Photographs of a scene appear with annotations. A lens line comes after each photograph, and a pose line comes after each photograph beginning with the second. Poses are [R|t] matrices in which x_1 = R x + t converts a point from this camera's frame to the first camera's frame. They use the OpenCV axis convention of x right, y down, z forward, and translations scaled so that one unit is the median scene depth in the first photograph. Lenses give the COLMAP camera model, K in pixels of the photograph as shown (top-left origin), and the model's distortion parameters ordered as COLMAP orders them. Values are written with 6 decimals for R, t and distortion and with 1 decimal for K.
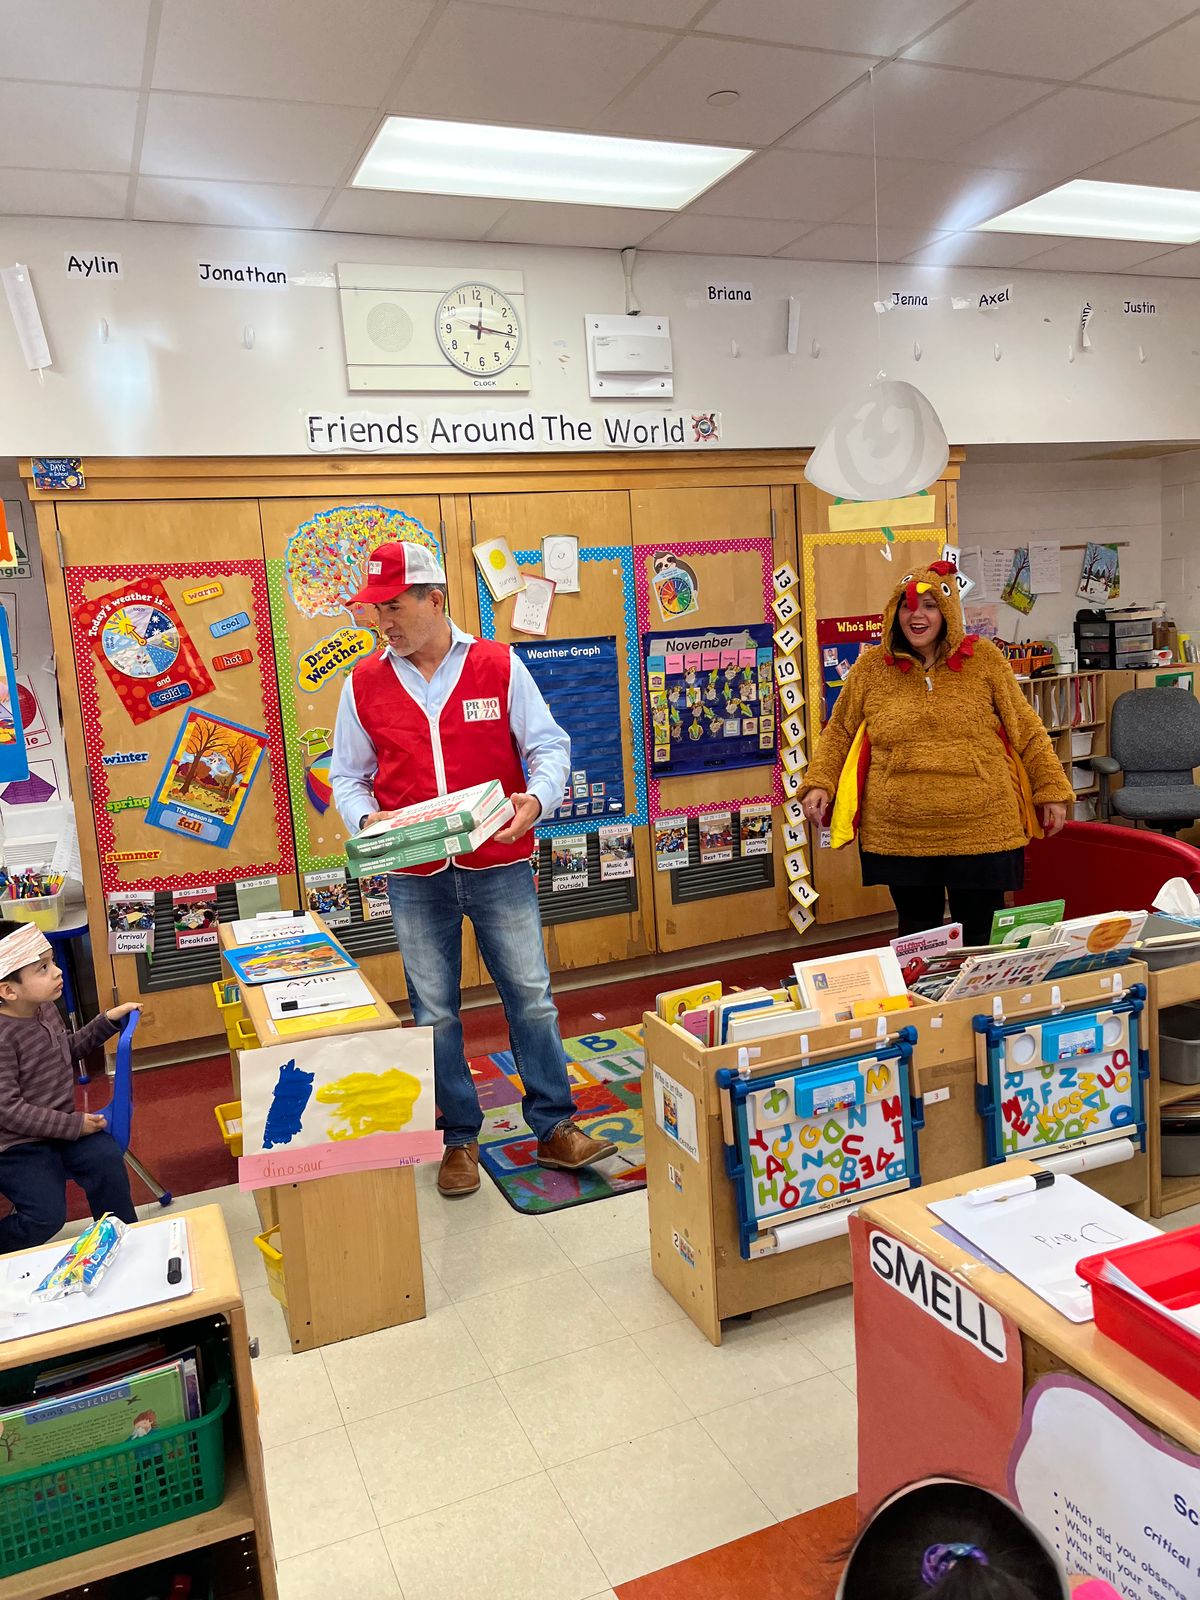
lens RADIAL K [[1173.8, 0, 600.0], [0, 1173.8, 800.0], [0, 0, 1]] dist [0.046892, -0.075764]
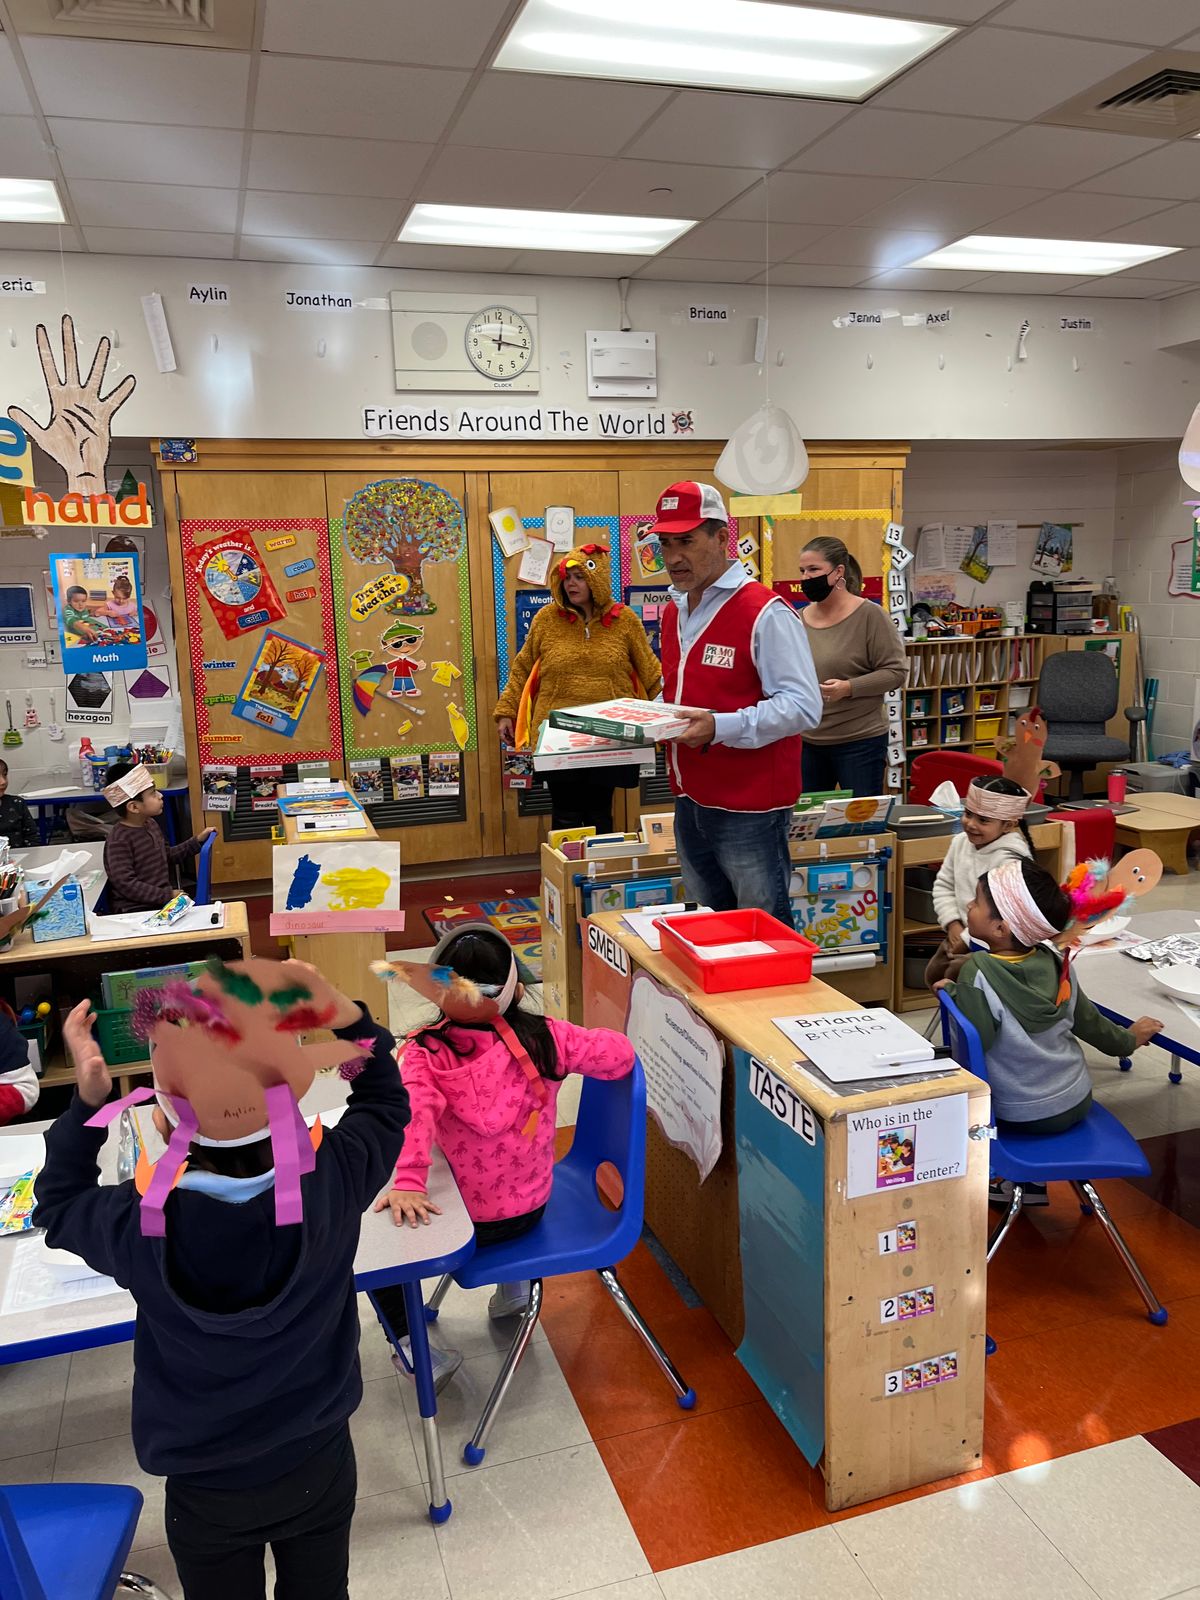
lens RADIAL K [[1173.8, 0, 600.0], [0, 1173.8, 800.0], [0, 0, 1]] dist [0.046892, -0.075764]
pose [[0.995018, 0.055974, -0.082497, 0.143845], [-0.052340, 0.997589, 0.045573, 0.033383], [0.084849, -0.041028, 0.995549, -0.295918]]
